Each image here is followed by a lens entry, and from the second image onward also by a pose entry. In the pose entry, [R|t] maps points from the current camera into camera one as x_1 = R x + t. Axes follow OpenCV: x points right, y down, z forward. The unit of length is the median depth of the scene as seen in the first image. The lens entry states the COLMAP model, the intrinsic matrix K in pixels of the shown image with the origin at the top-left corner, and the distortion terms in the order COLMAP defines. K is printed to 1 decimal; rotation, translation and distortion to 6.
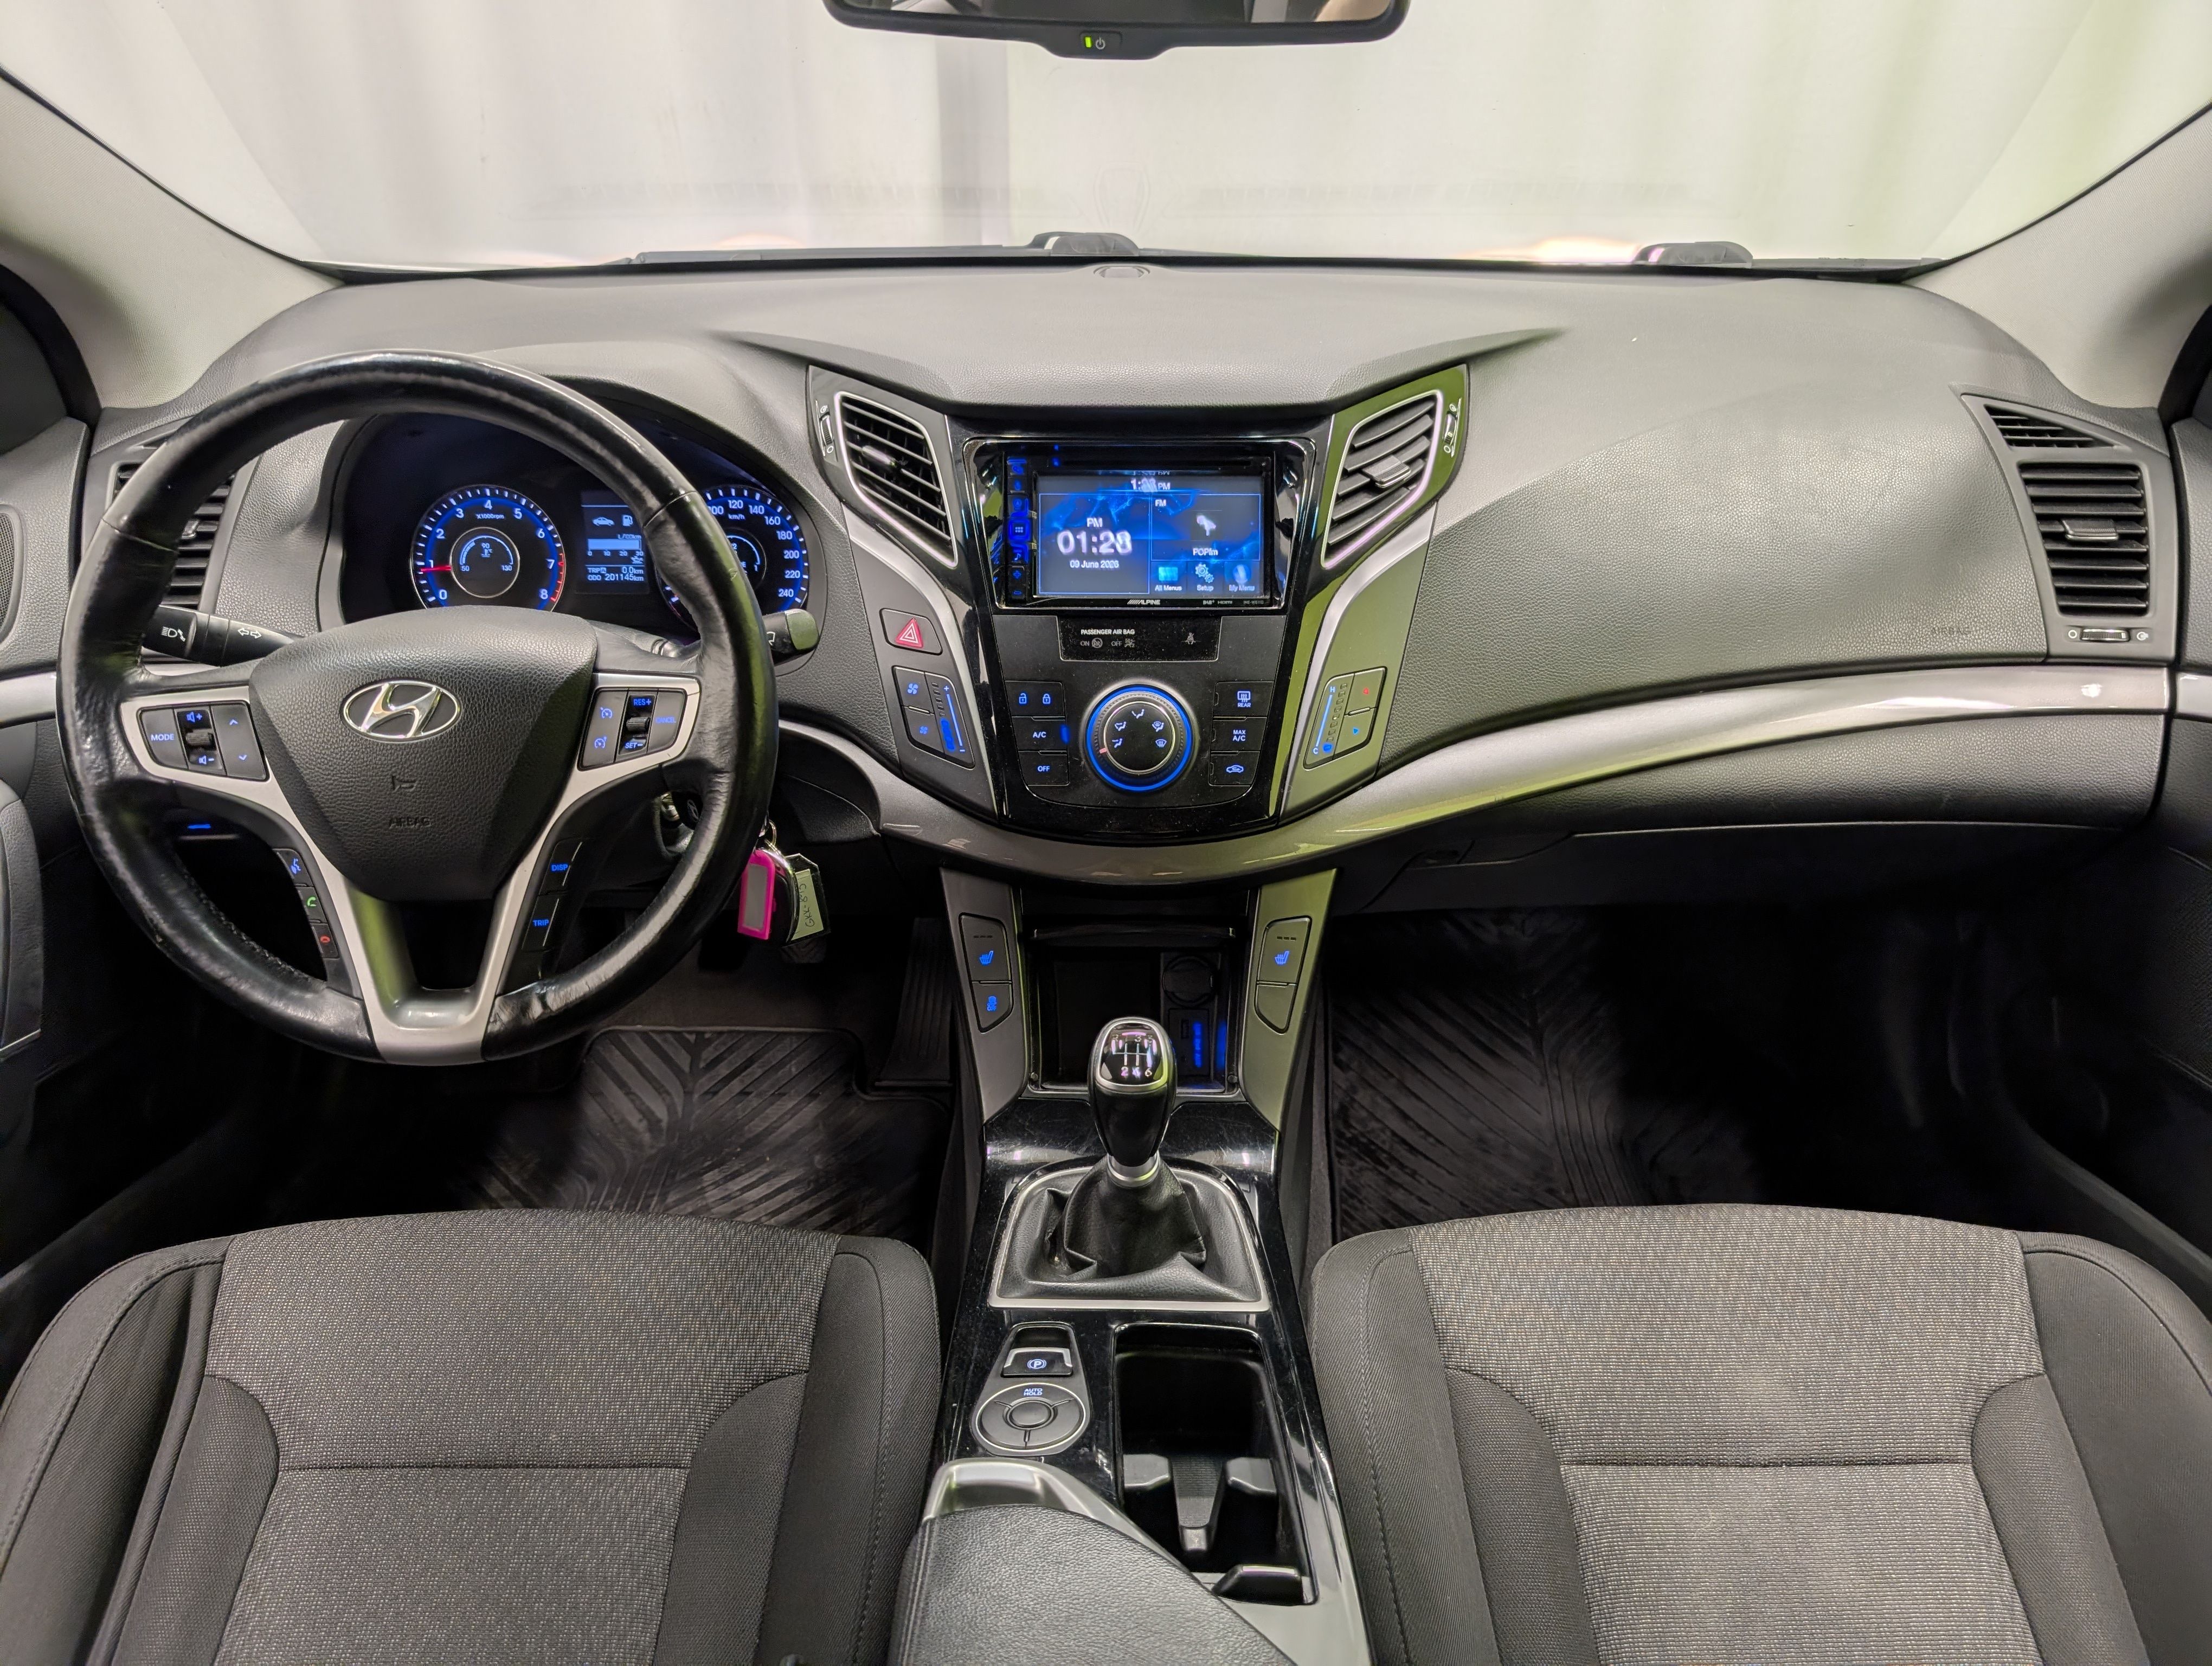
lens RADIAL K [[1577.2, 0, 1106.0], [0, 1577.2, 833.0], [0, 0, 1]] dist [-0.008124, -0.003780]
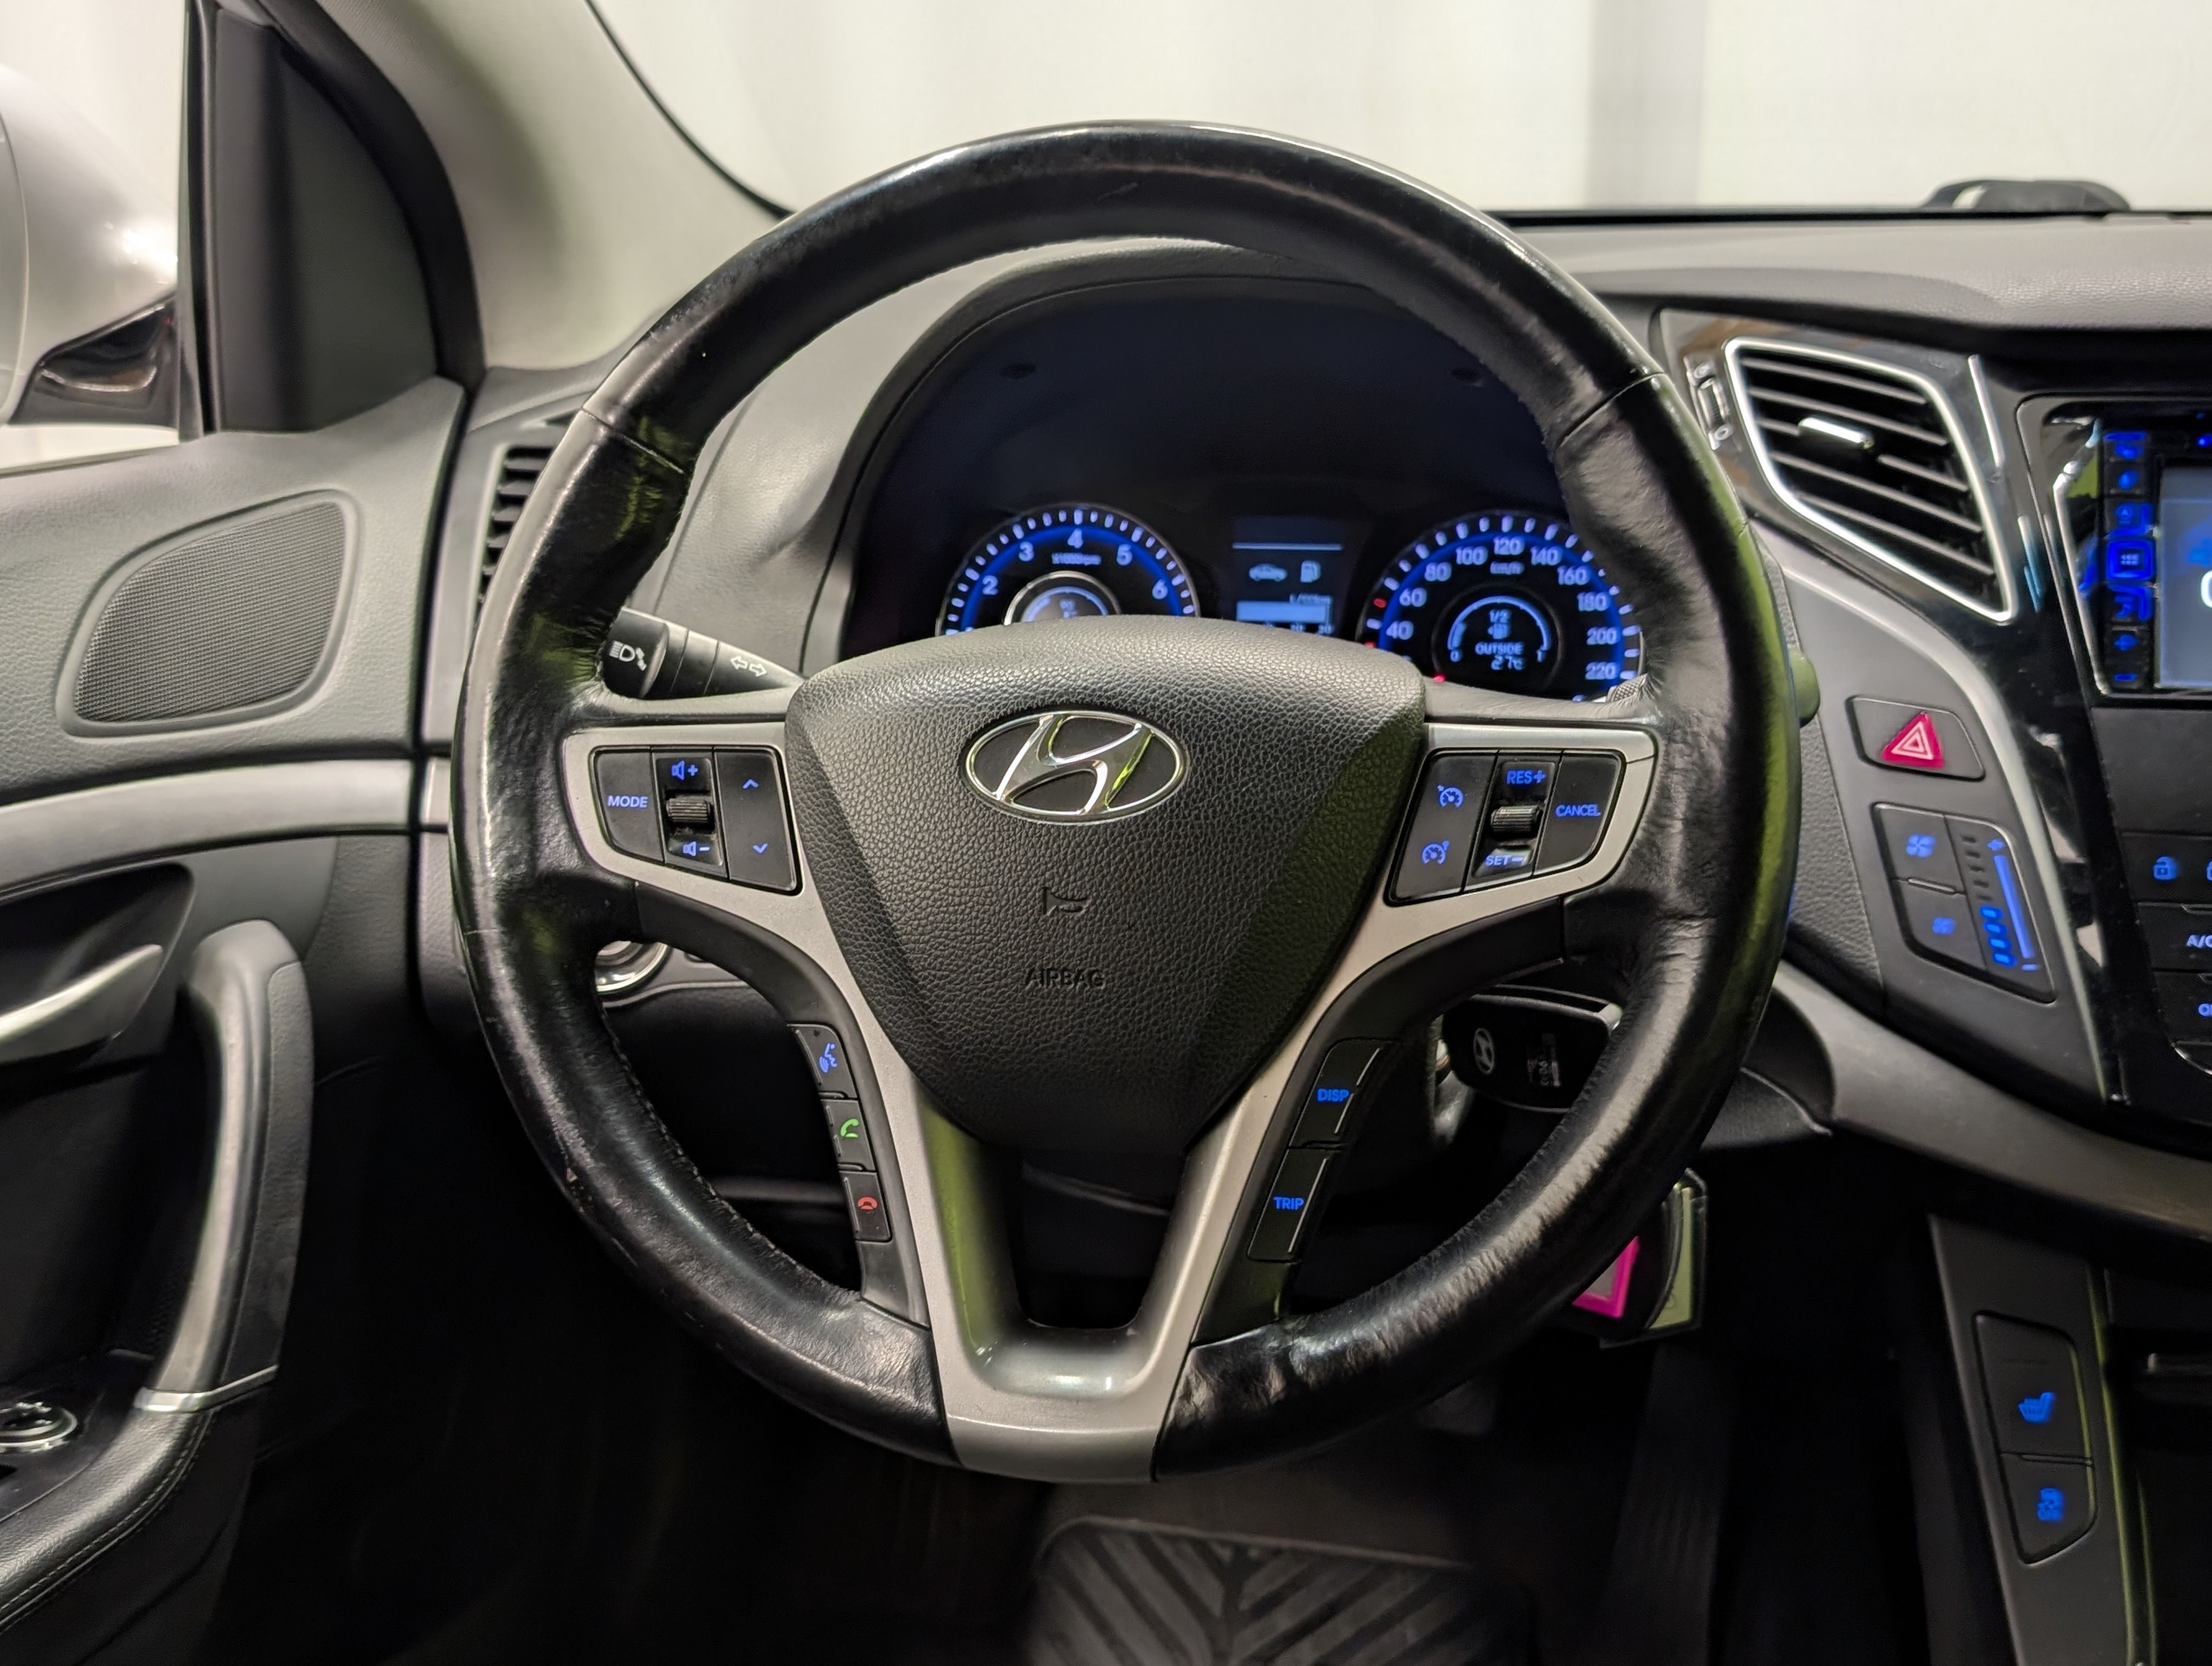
lens RADIAL K [[2398.9, 0, 1106.0], [0, 2398.9, 833.0], [0, 0, 1]] dist [0.041698, -0.000752]
pose [[0.977417, 0.044719, -0.206533, -0.223663], [-0.085998, 0.976934, -0.195460, 0.081682], [0.193029, 0.208807, 0.958718, 0.200202]]
